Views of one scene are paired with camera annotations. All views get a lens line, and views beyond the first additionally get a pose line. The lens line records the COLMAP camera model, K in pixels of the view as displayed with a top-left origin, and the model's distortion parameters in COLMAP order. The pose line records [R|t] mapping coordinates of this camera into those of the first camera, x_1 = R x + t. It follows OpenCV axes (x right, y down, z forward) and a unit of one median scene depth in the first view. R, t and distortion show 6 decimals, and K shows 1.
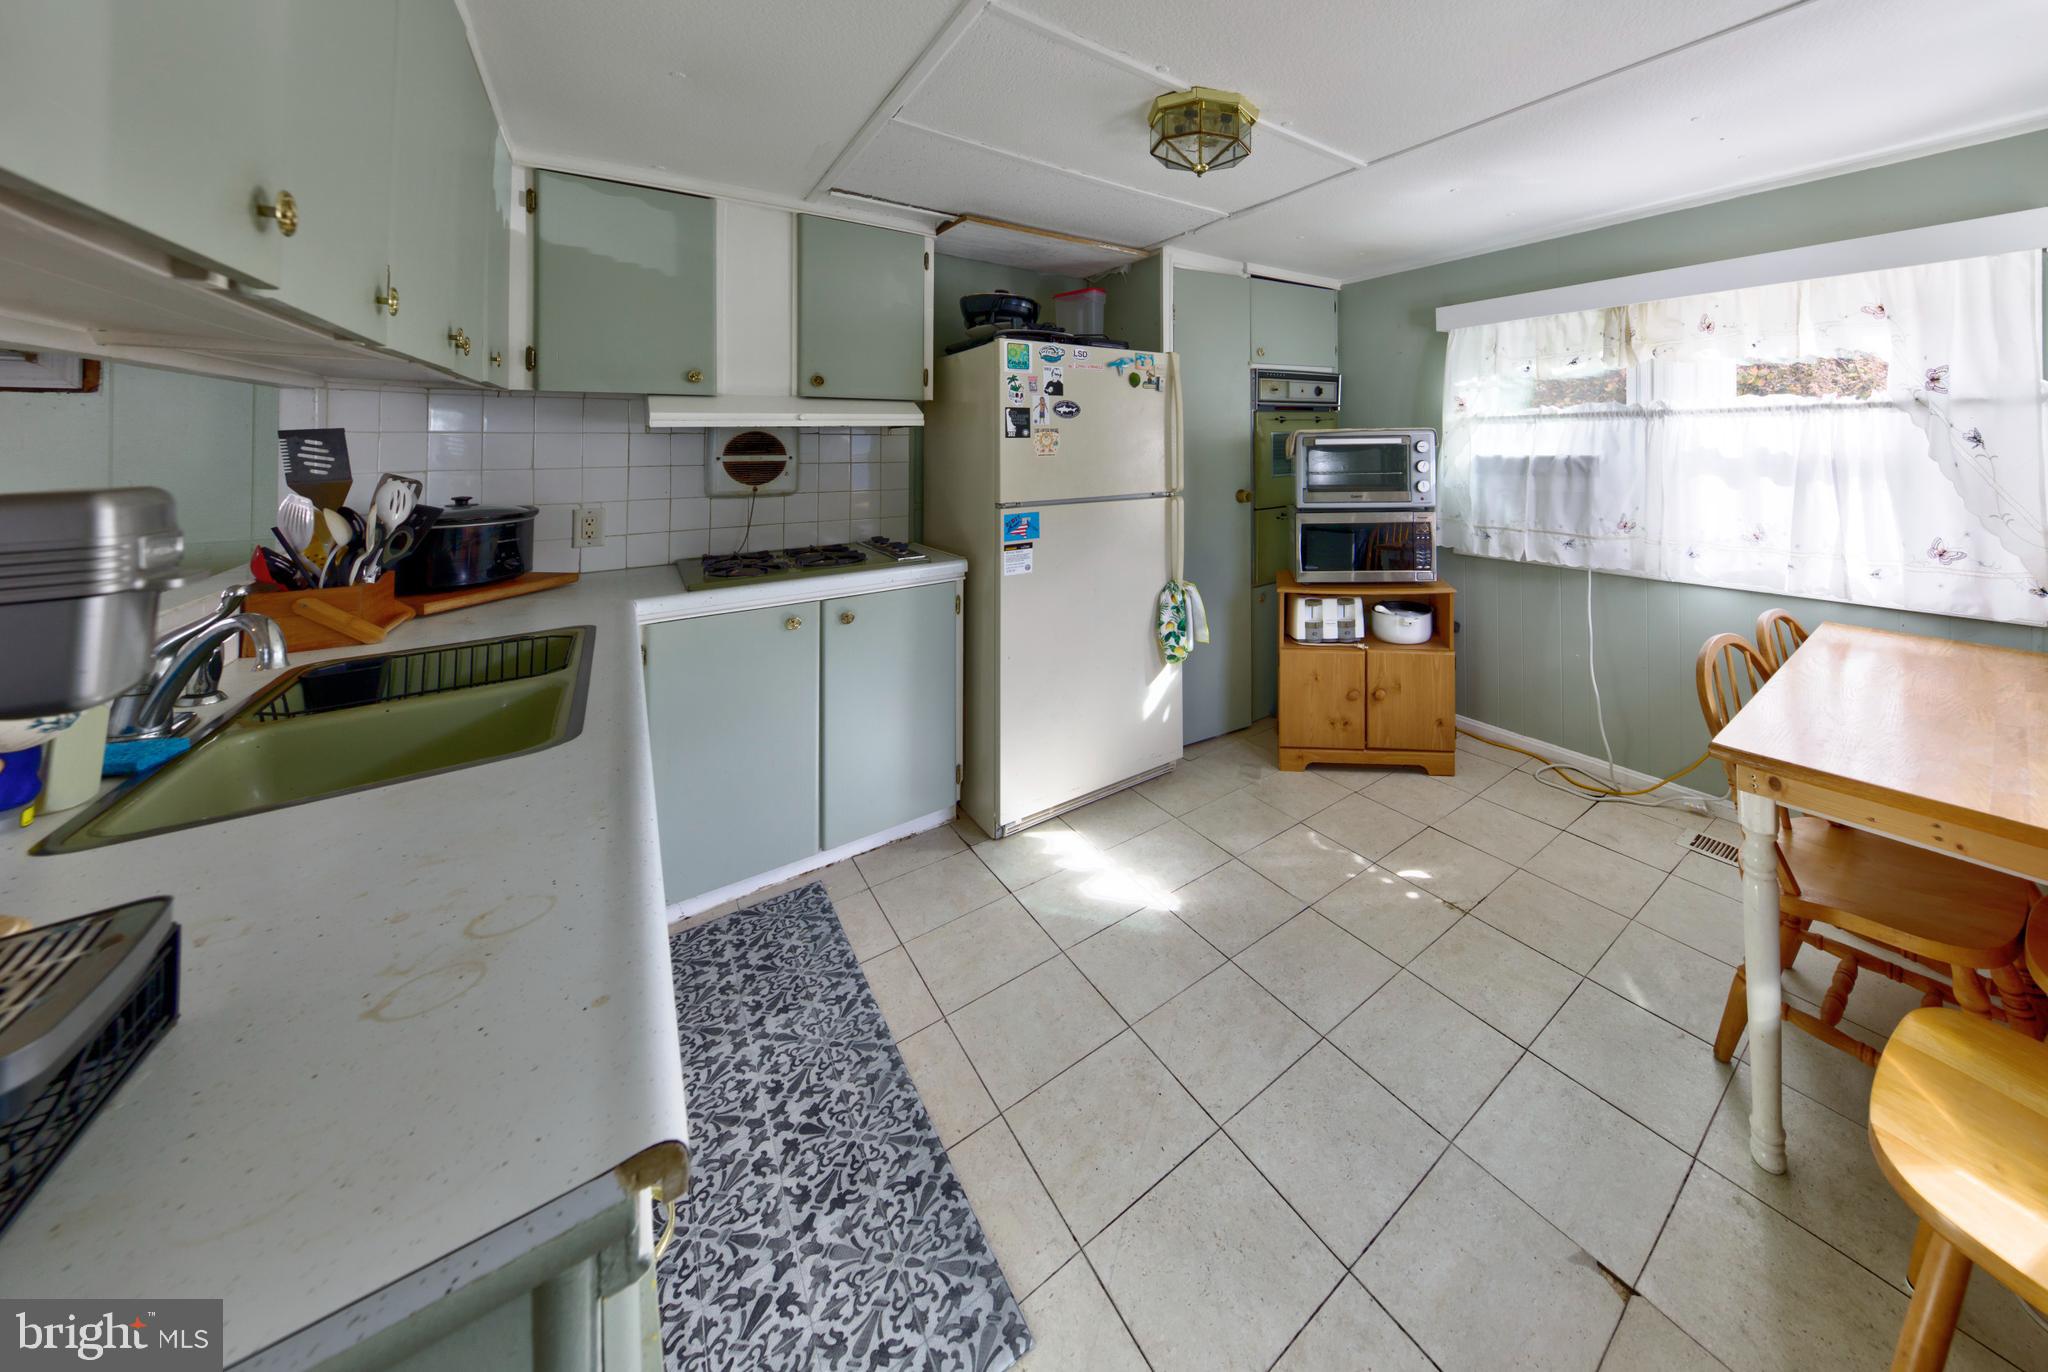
lens RADIAL K [[712.7, 0, 1019.8], [0, 712.7, 637.1], [0, 0, 1]] dist [0.018116, -0.008317]
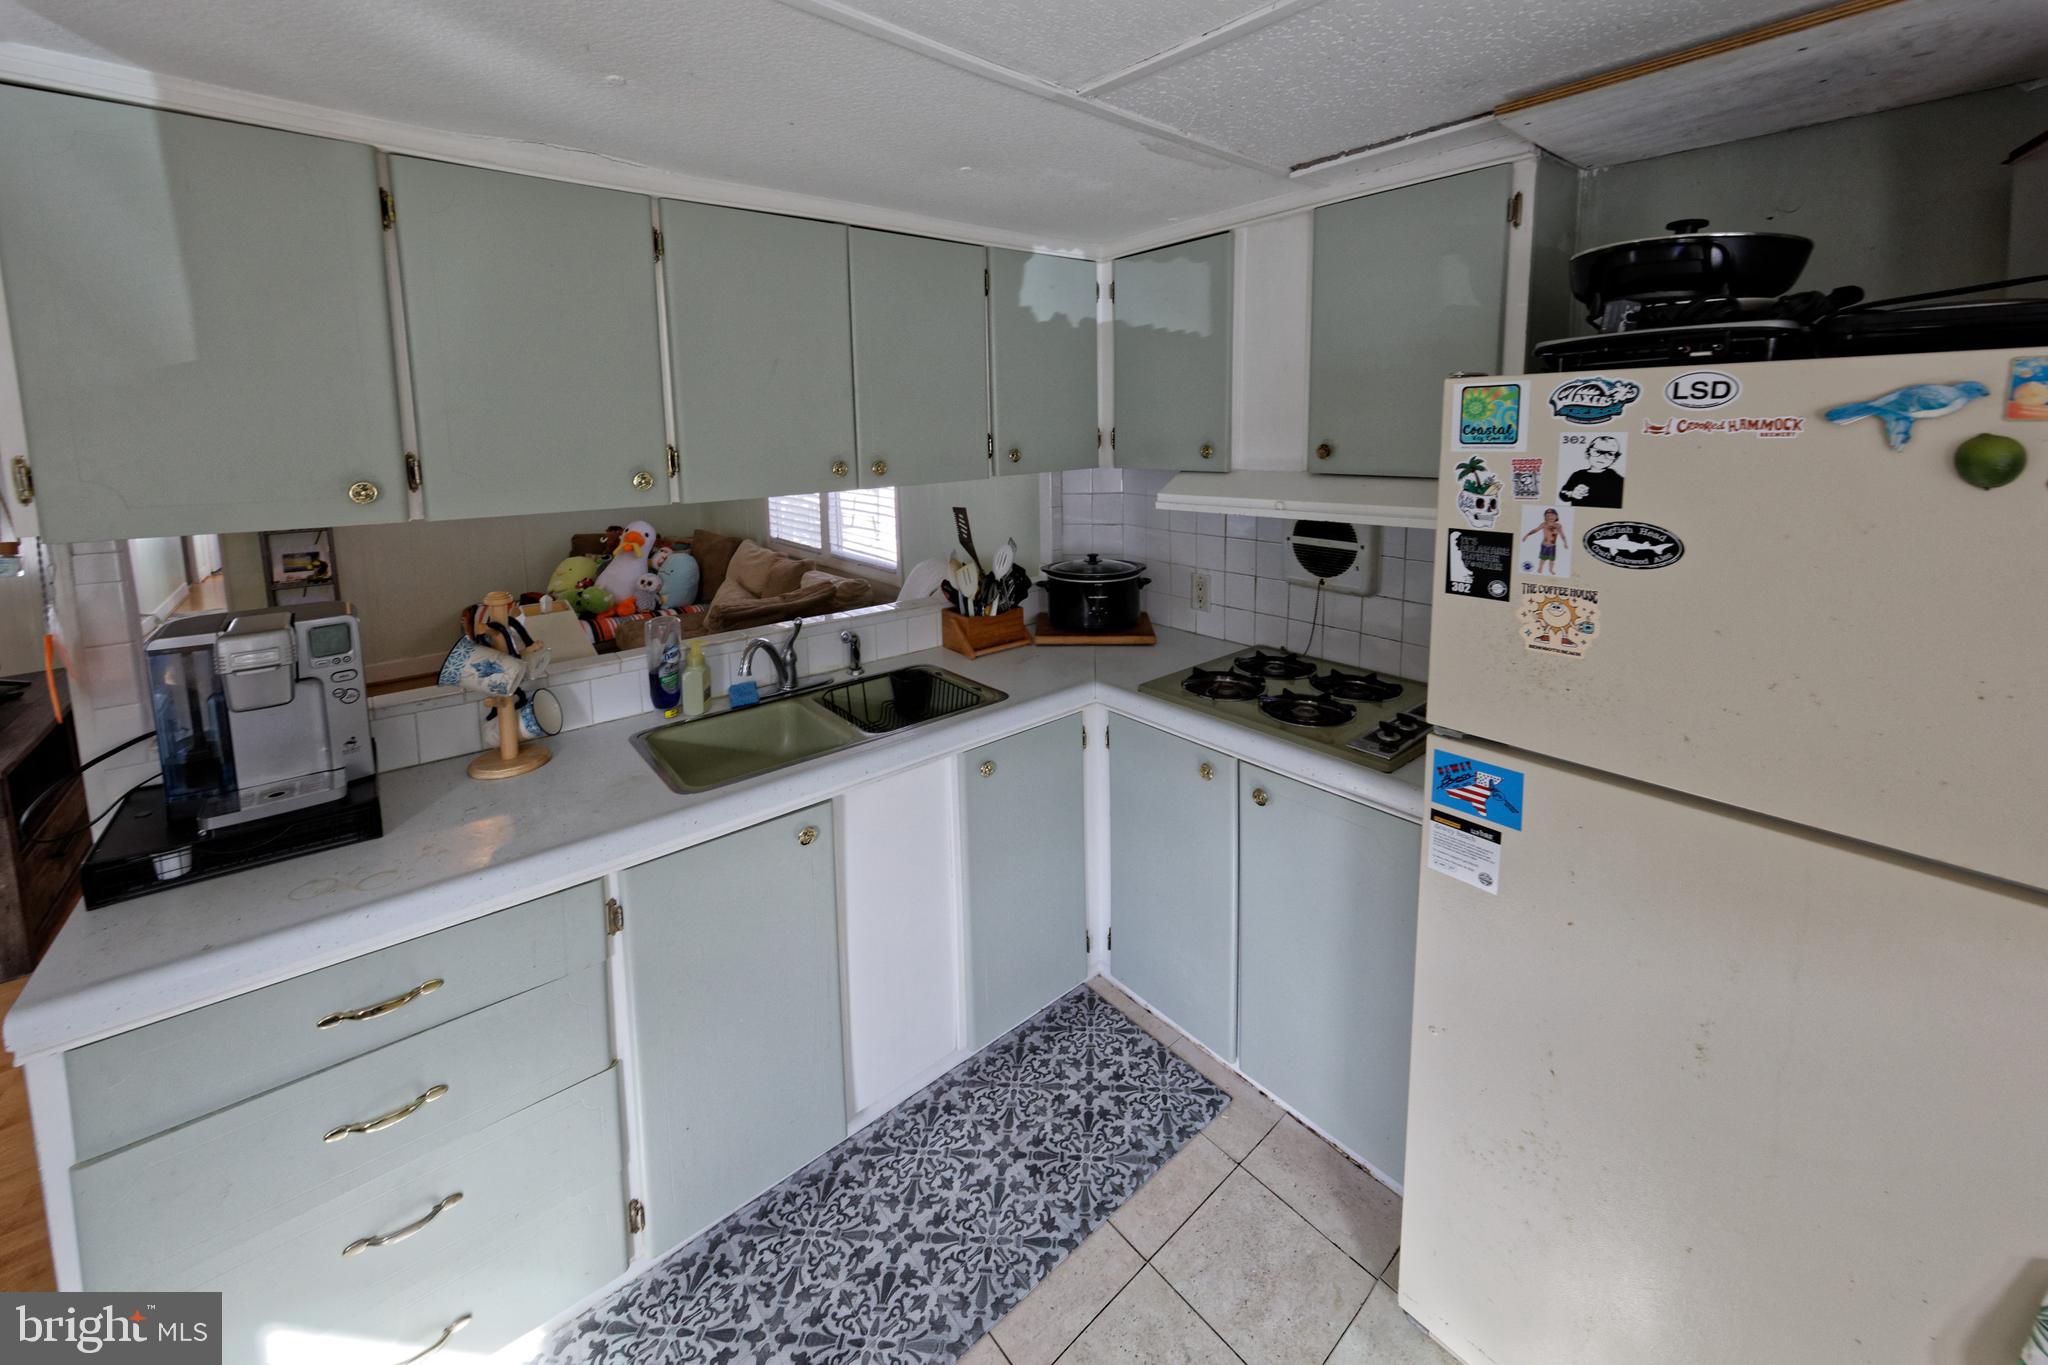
lens RADIAL K [[735.0, 0, 1027.3], [0, 735.0, 627.8], [0, 0, 1]] dist [0.007102, -0.000099]
pose [[0.199514, 0.233992, -0.951547, 0.368863], [-0.224606, 0.956137, 0.188027, -0.282782], [0.953806, 0.176210, 0.243318, 0.633291]]
